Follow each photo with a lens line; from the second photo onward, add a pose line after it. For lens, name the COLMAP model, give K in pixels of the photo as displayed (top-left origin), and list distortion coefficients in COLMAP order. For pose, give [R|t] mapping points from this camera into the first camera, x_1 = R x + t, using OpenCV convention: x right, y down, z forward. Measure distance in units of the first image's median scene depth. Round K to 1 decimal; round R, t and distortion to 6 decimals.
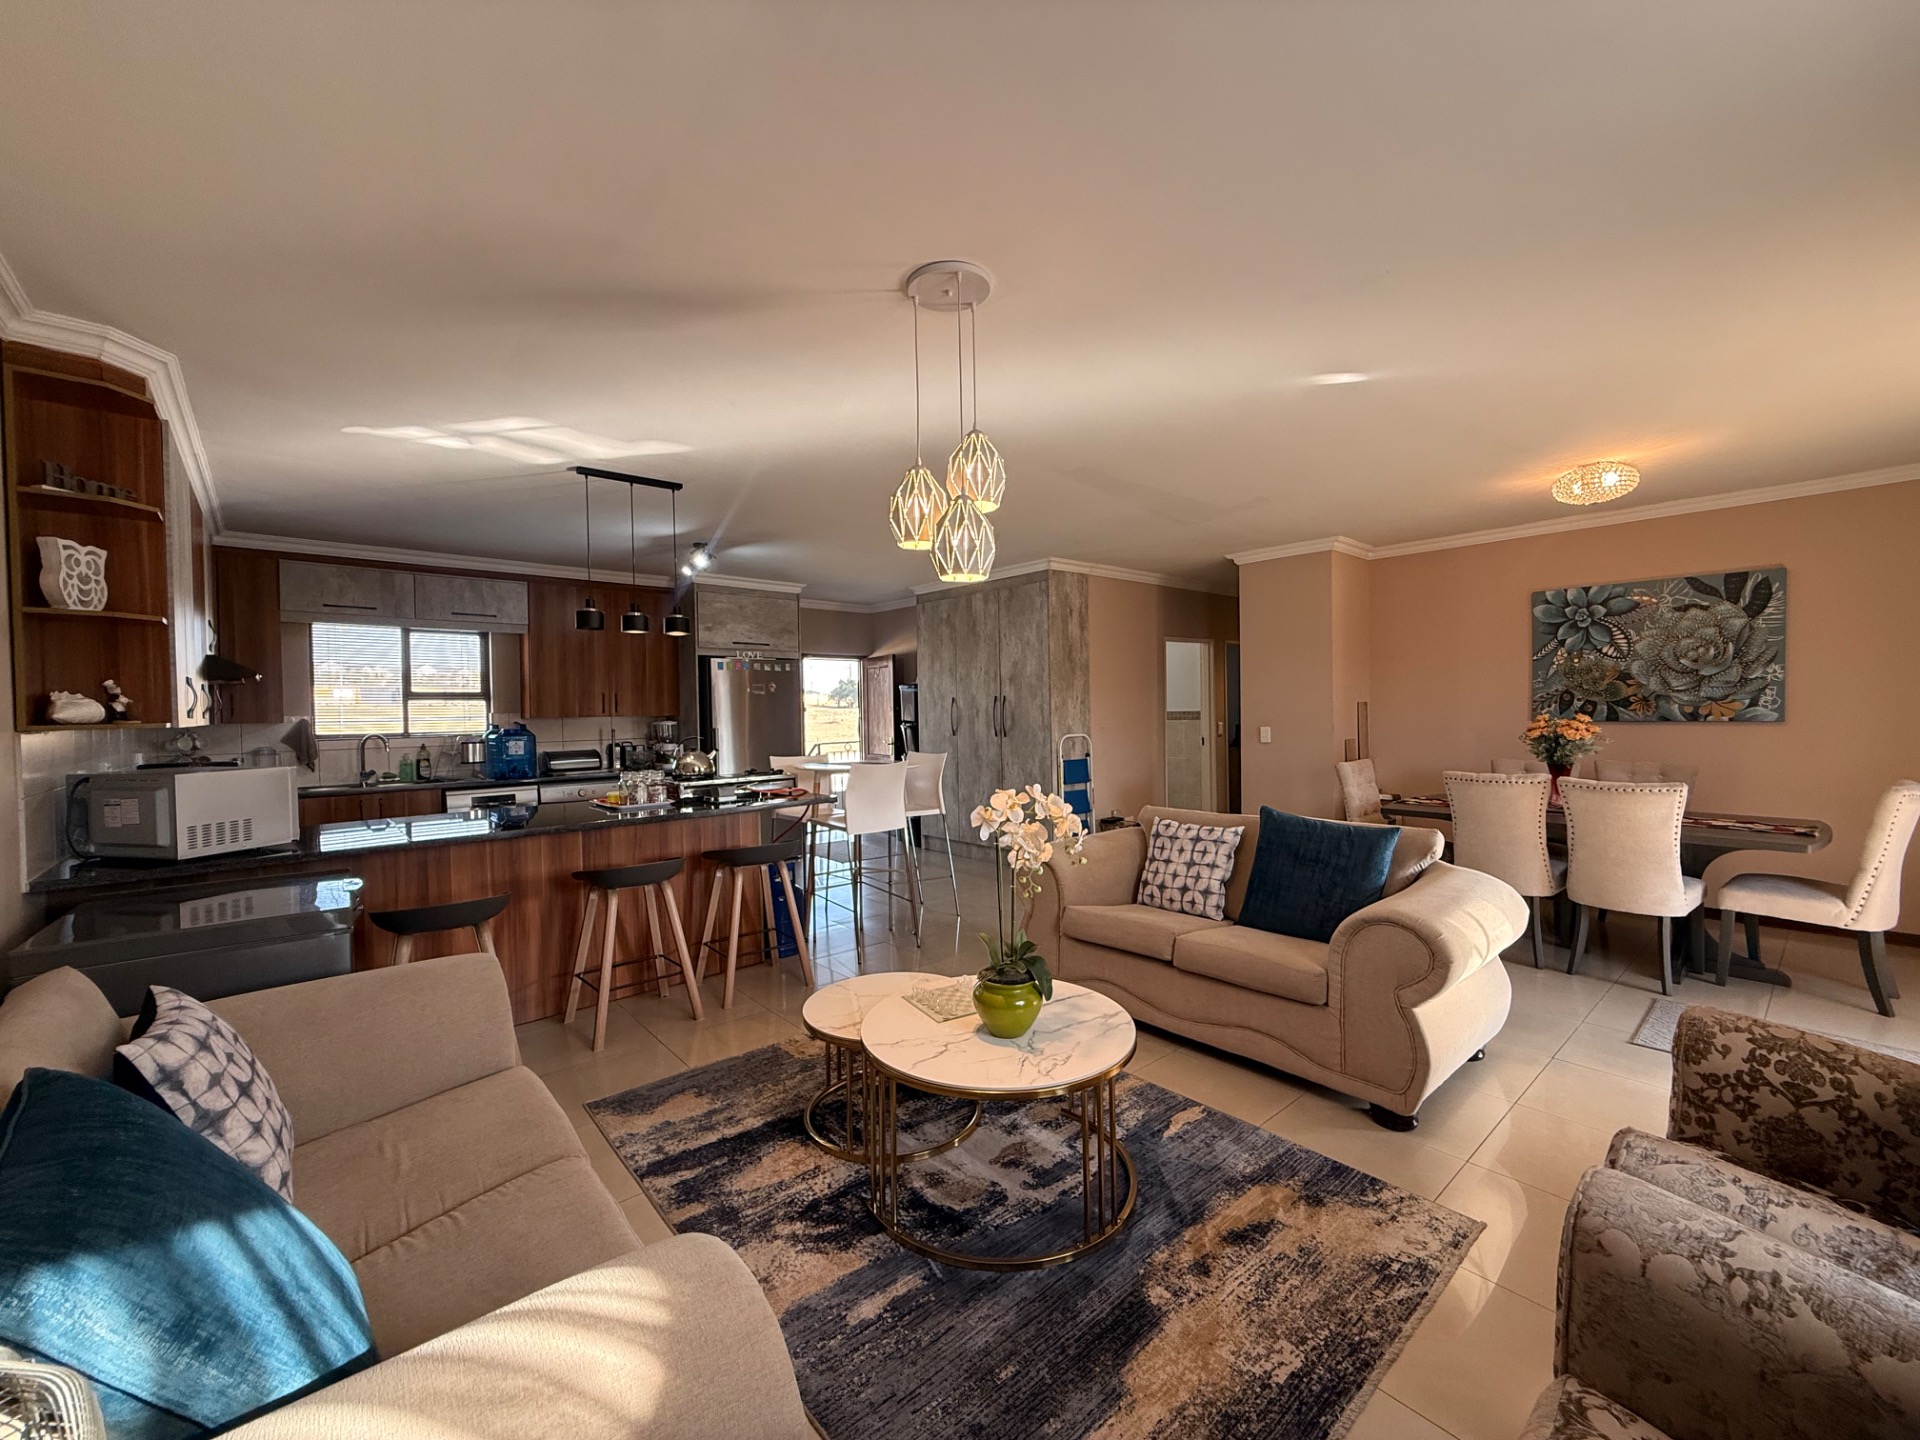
lens RADIAL K [[769.7, 0, 953.2], [0, 769.7, 721.9], [0, 0, 1]] dist [-0.000077, -0.000012]
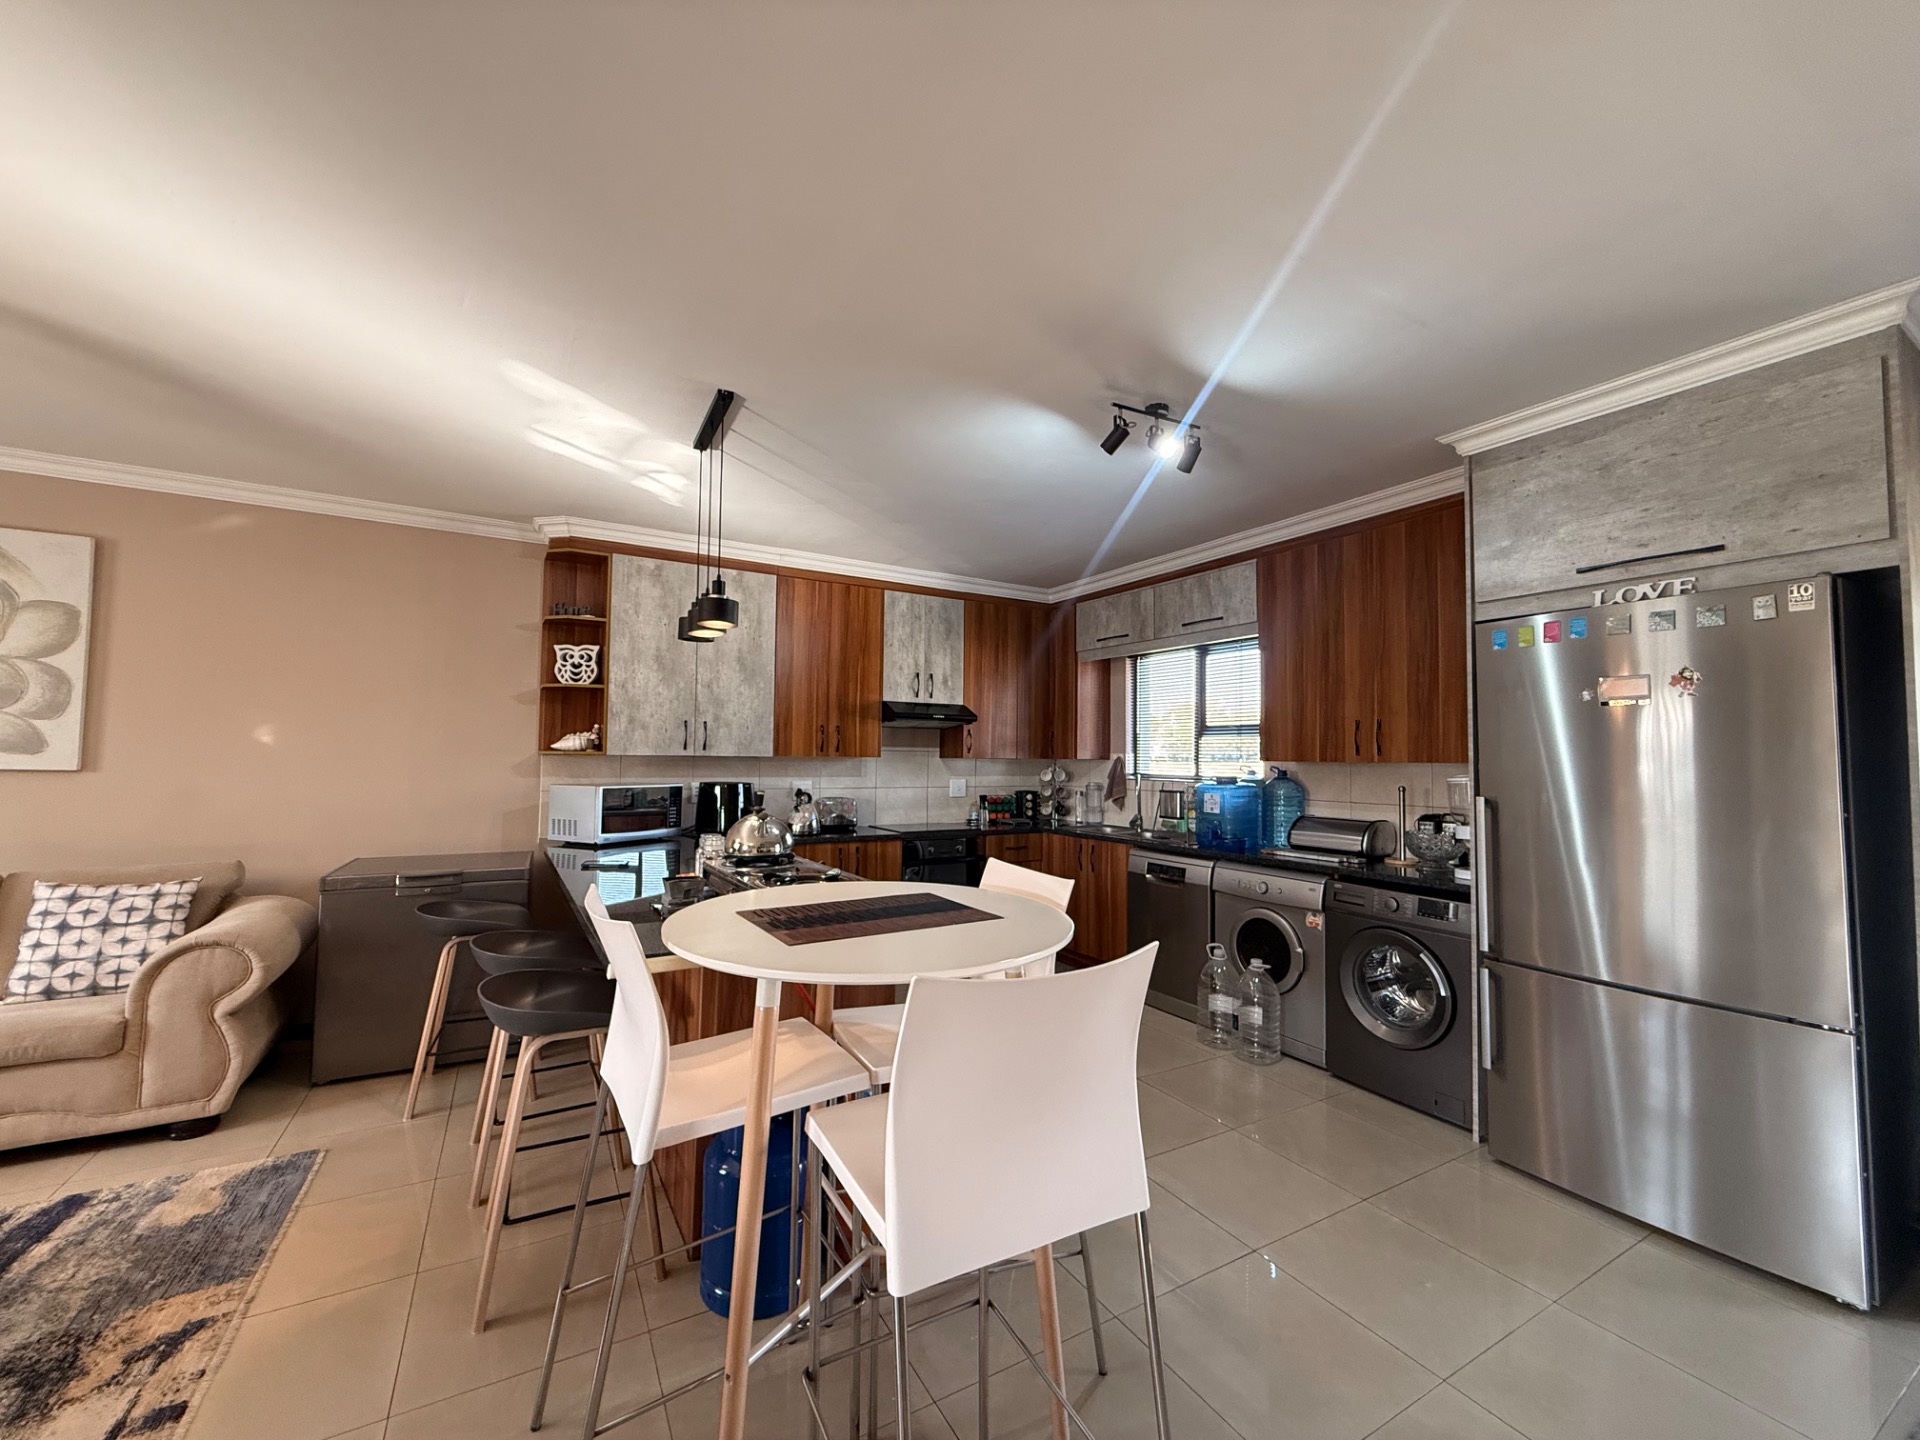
lens RADIAL K [[763.1, 0, 955.8], [0, 763.1, 724.0], [0, 0, 1]] dist [0.000978, 0.000294]
pose [[-0.191444, -0.029260, -0.981067, 0.167794], [-0.023642, 0.999403, -0.025193, -0.016230], [0.981219, 0.018371, -0.192022, 1.009285]]
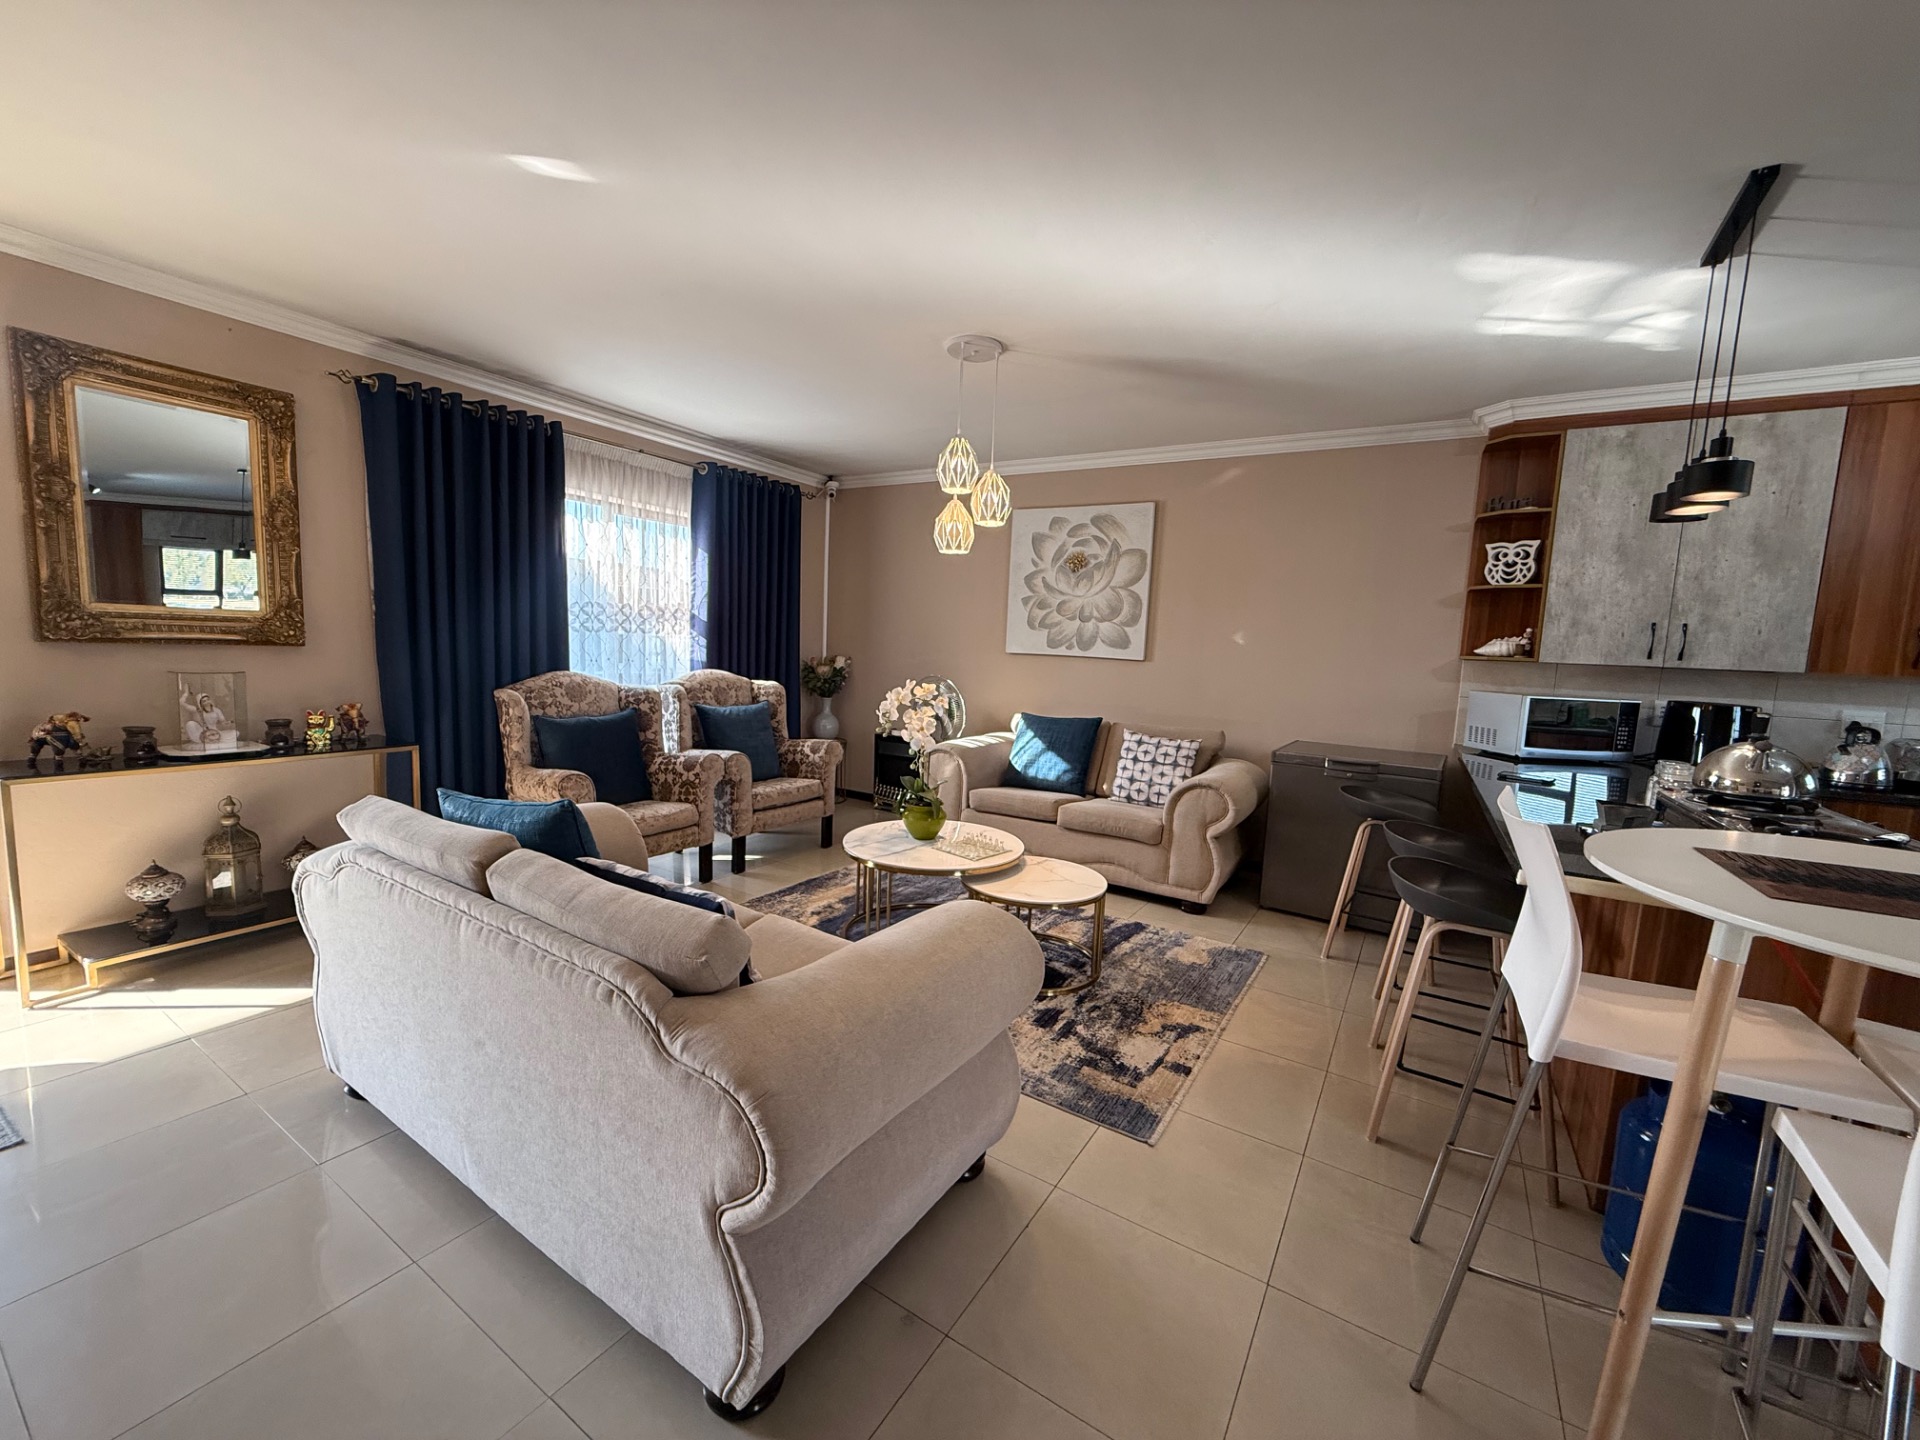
lens RADIAL K [[763.1, 0, 954.1], [0, 763.1, 724.6], [0, 0, 1]] dist [-0.001018, 0.000157]
pose [[-0.956734, 0.008510, -0.290840, 0.194307], [-0.030348, 0.991202, 0.128835, -0.013079], [0.289378, 0.132087, -0.948058, 1.030745]]
